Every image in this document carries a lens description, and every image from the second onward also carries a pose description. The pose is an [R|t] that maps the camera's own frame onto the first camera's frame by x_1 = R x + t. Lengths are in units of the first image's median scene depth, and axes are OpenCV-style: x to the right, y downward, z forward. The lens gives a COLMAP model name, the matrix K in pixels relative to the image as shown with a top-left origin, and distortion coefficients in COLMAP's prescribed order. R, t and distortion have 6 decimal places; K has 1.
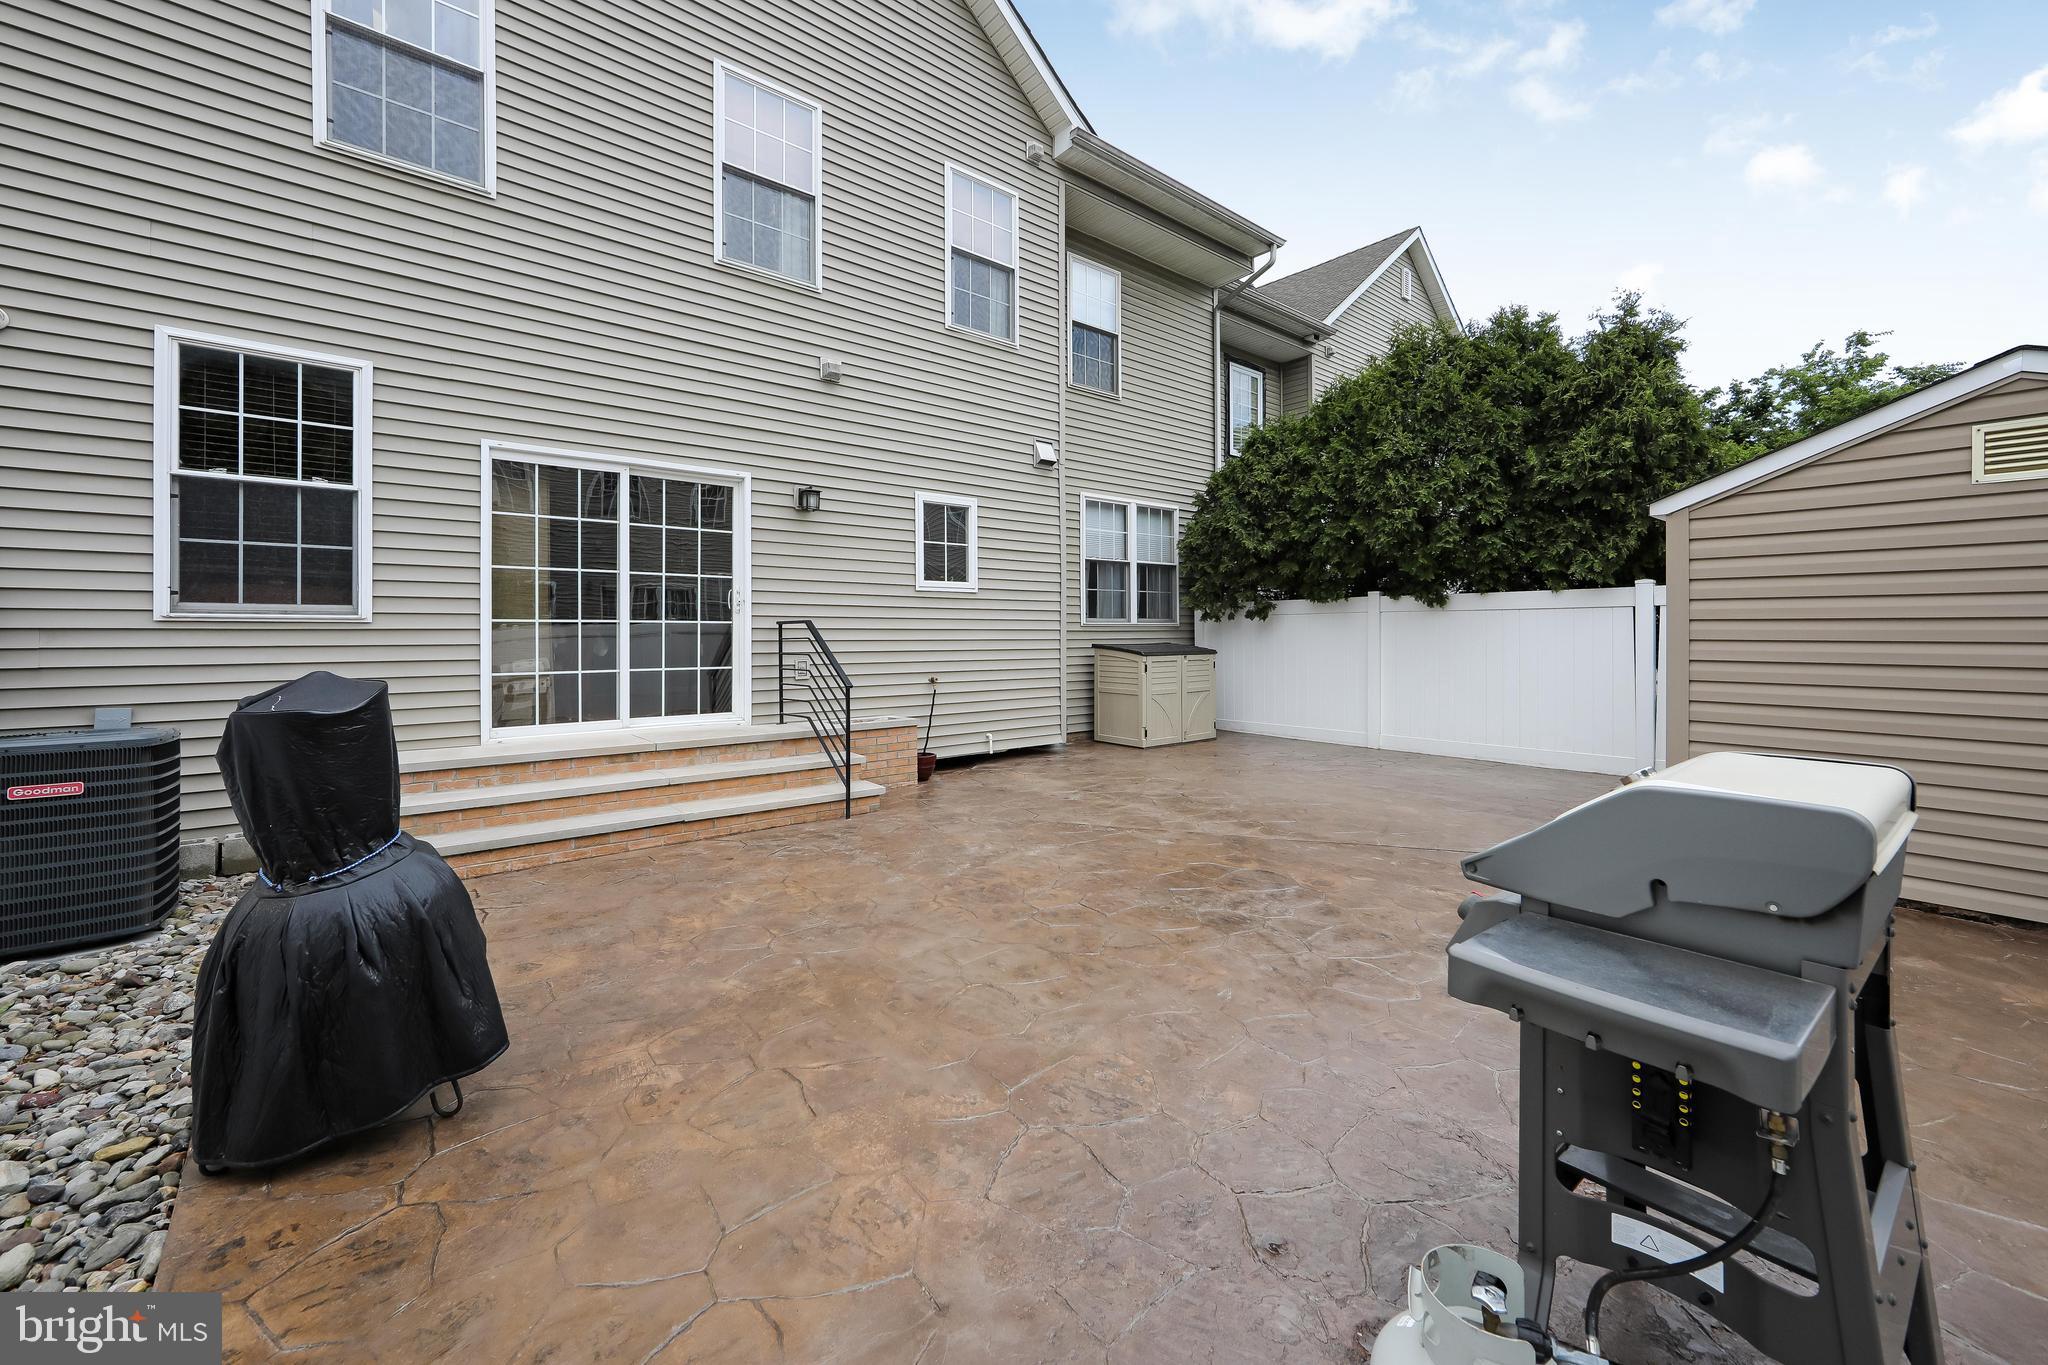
lens RADIAL K [[804.9, 0, 1015.0], [0, 804.9, 624.7], [0, 0, 1]] dist [-0.000221, 0.005836]
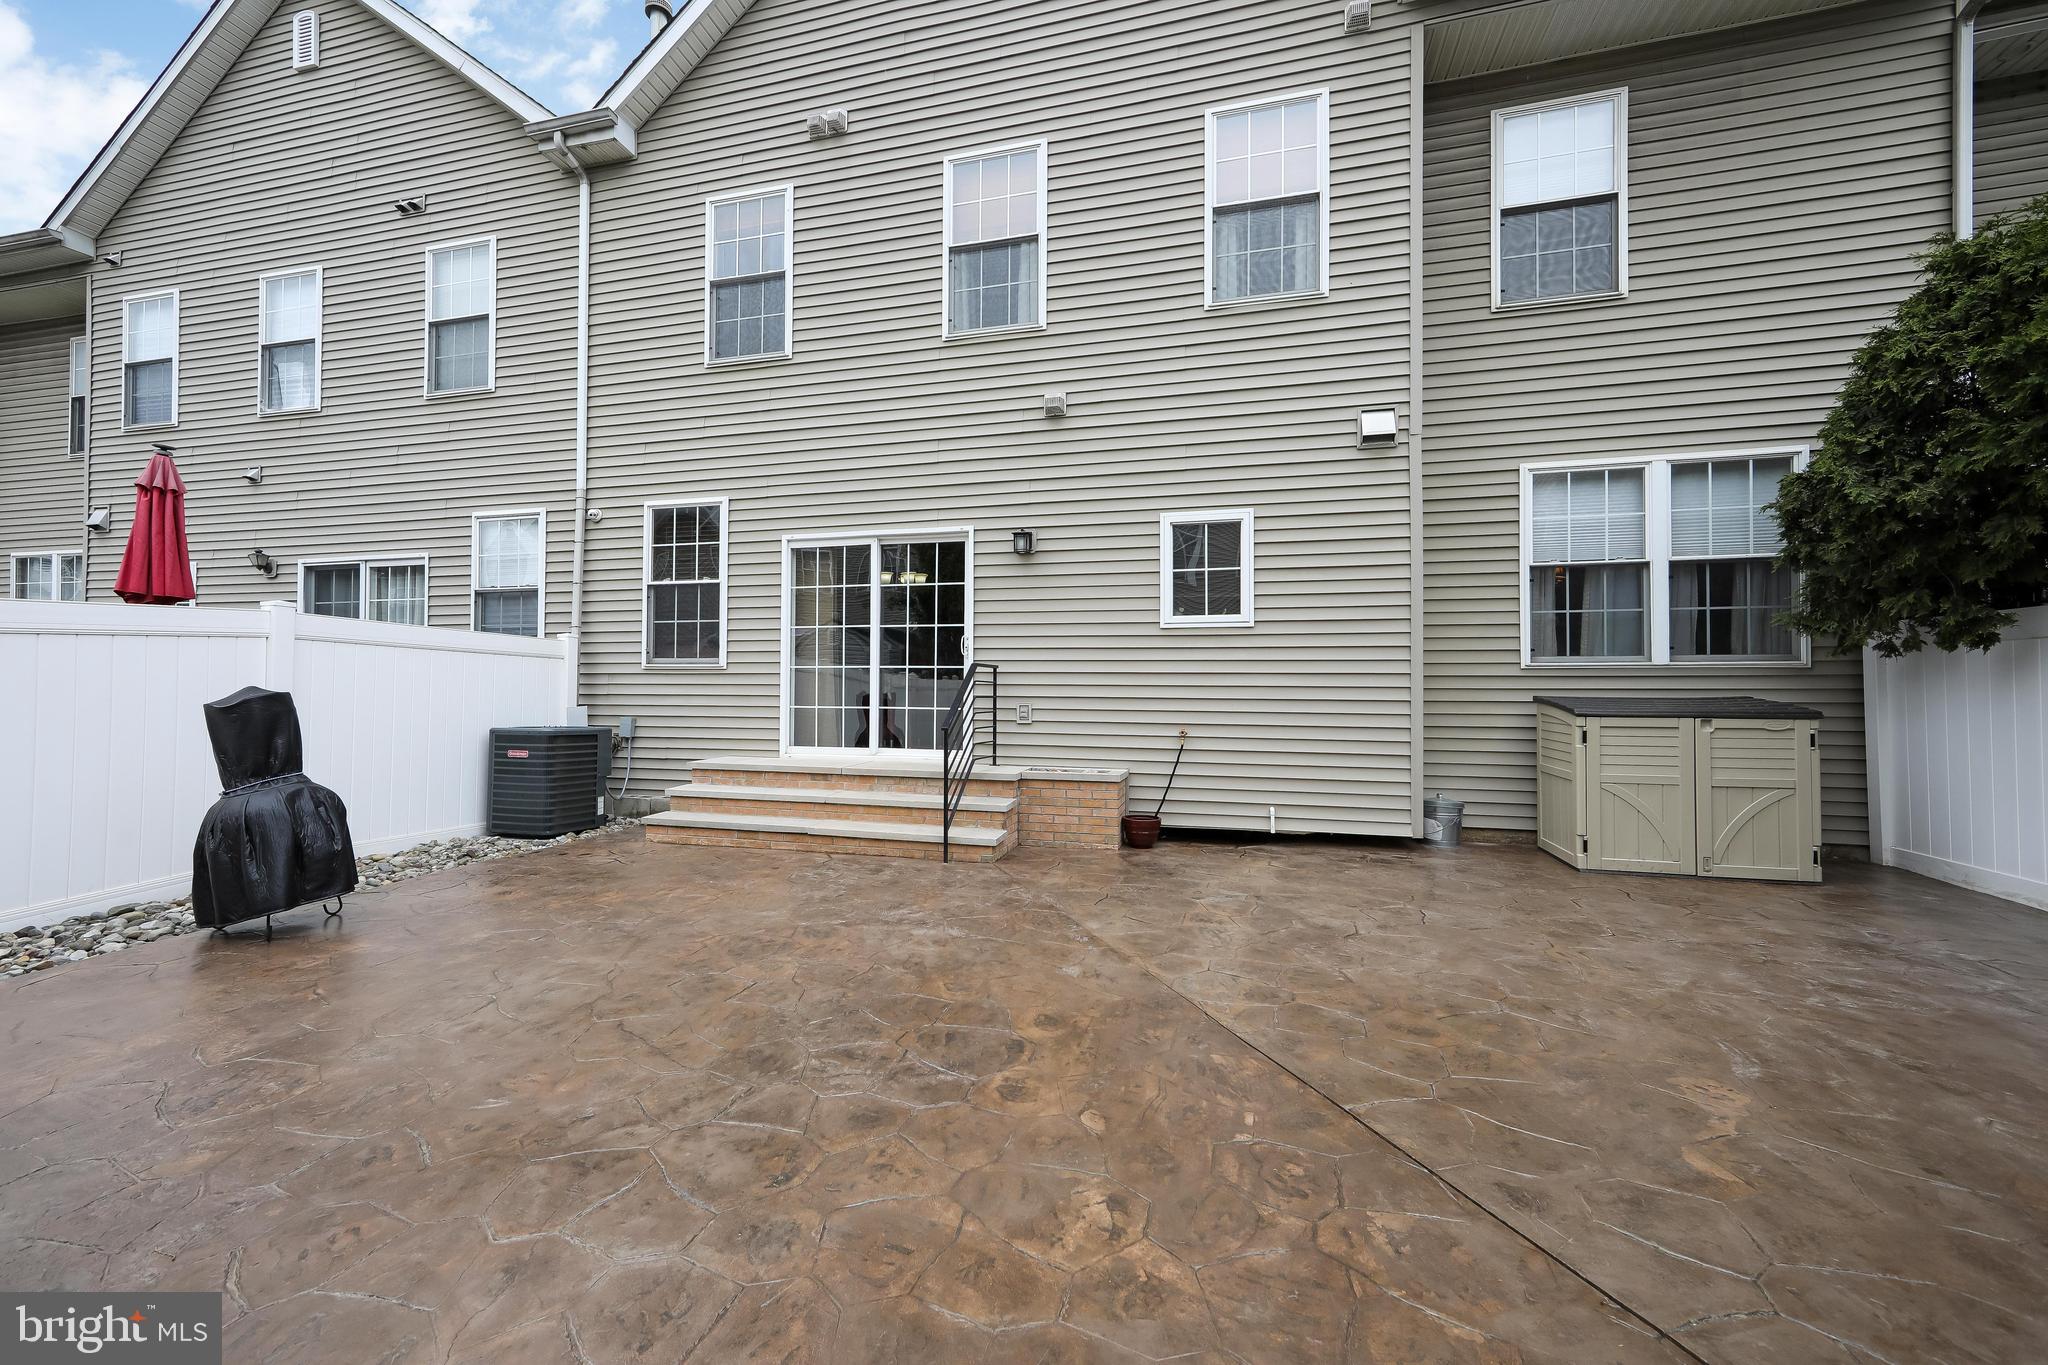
lens RADIAL K [[802.7, 0, 1025.7], [0, 802.7, 672.7], [0, 0, 1]] dist [-0.000457, 0.004941]
pose [[0.583906, -0.008625, -0.811775, 0.613153], [0.002670, 0.999959, -0.008705, 0.015496], [0.811817, 0.002916, 0.583905, 0.474668]]
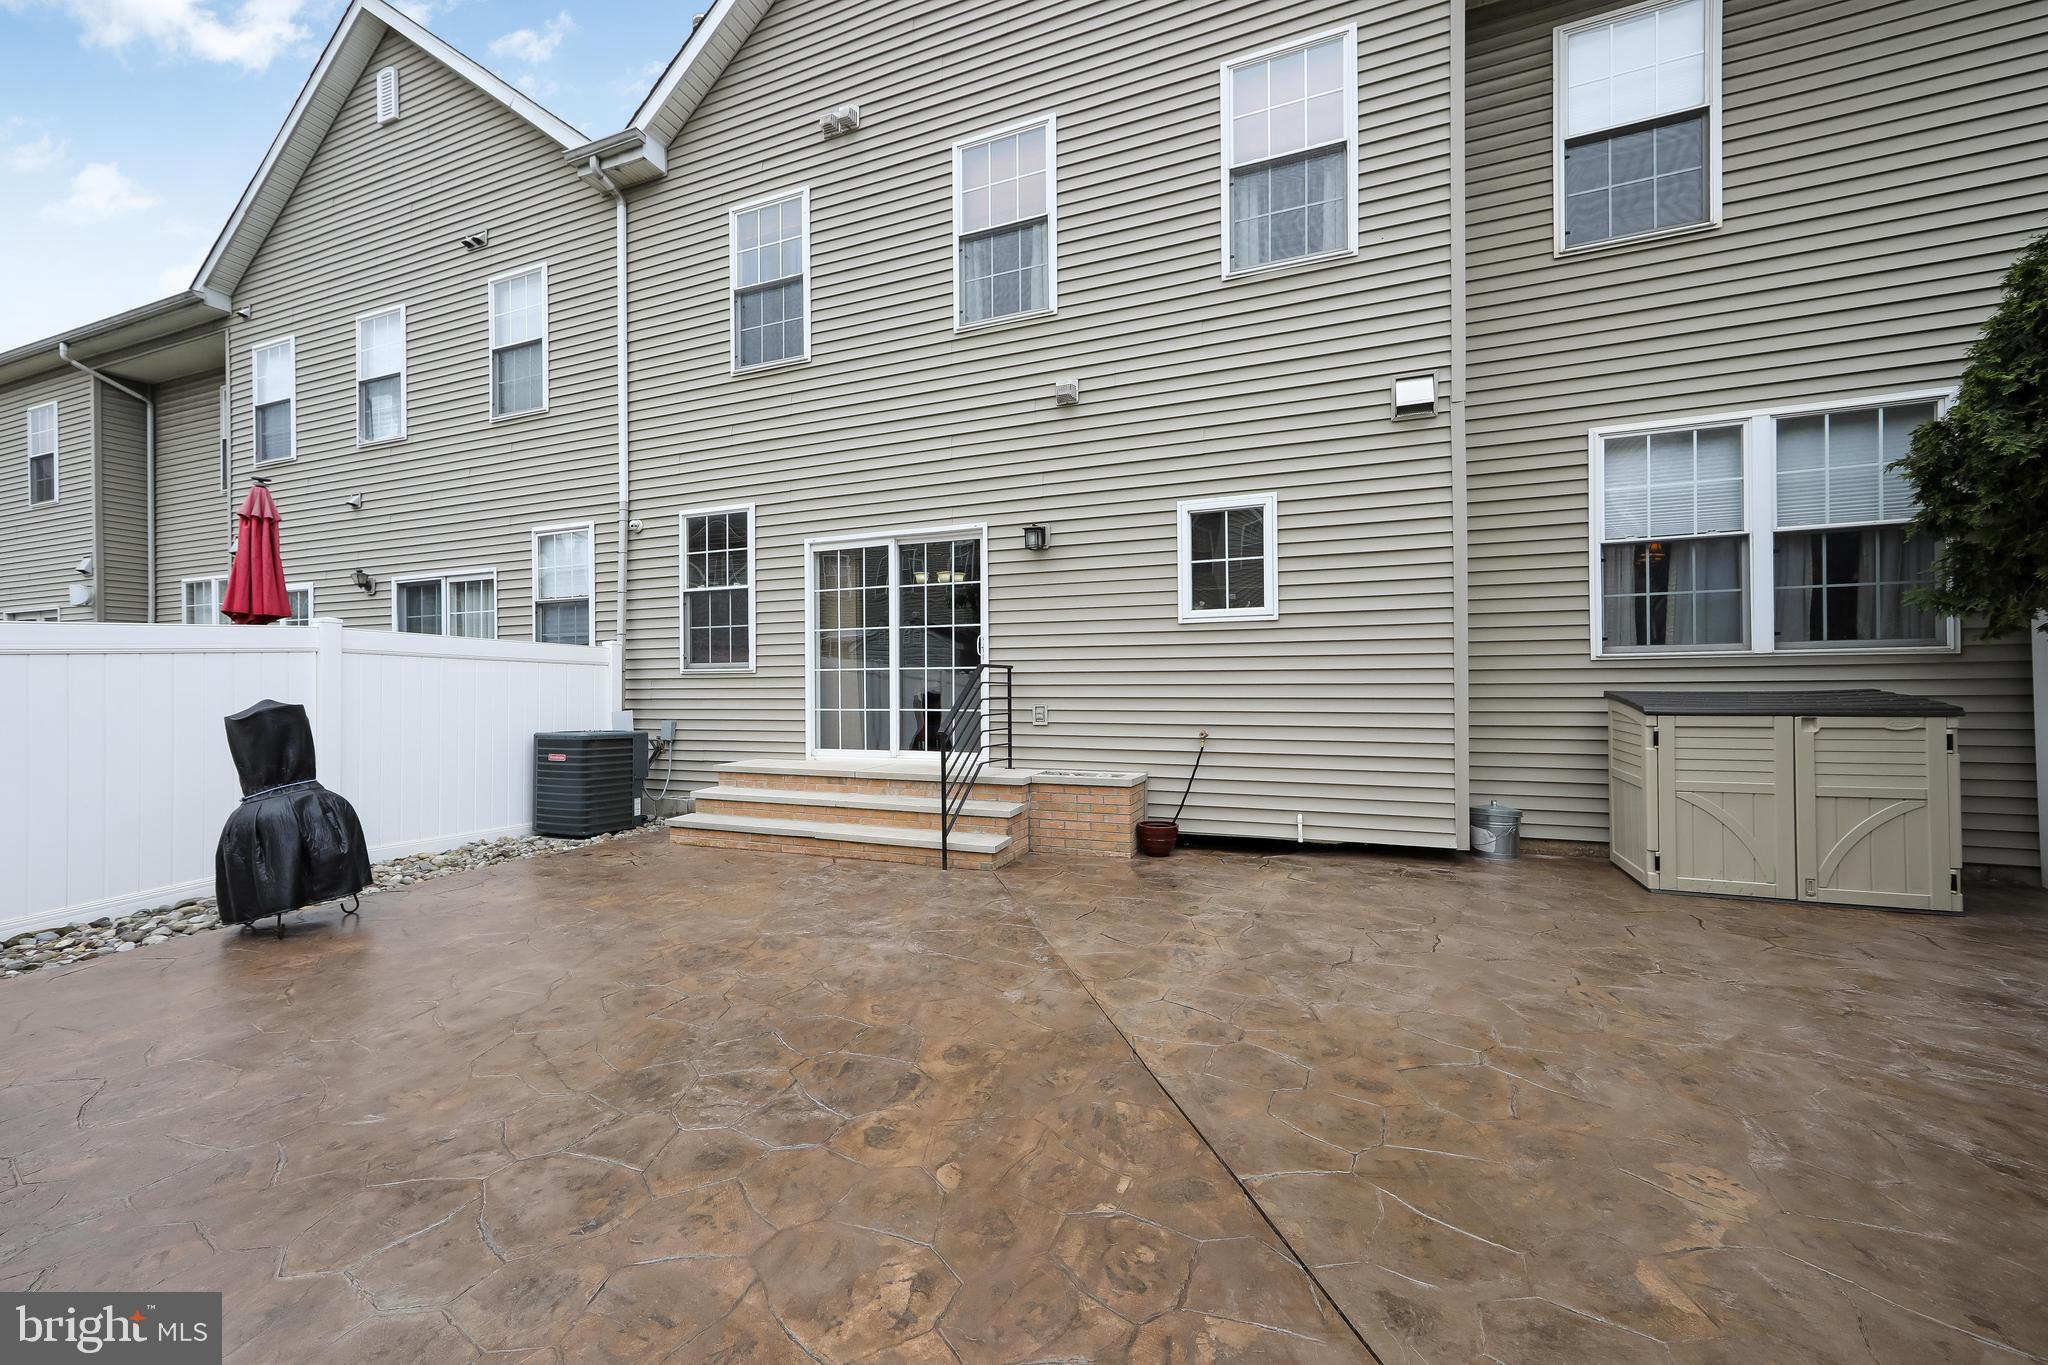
lens RADIAL K [[799.1, 0, 1024.5], [0, 799.1, 679.2], [0, 0, 1]] dist [-0.000505, 0.004534]
pose [[0.477359, -0.004395, -0.878697, 0.640800], [0.017042, 0.999846, 0.004257, 0.009499], [0.878543, -0.017007, 0.477361, 0.594112]]
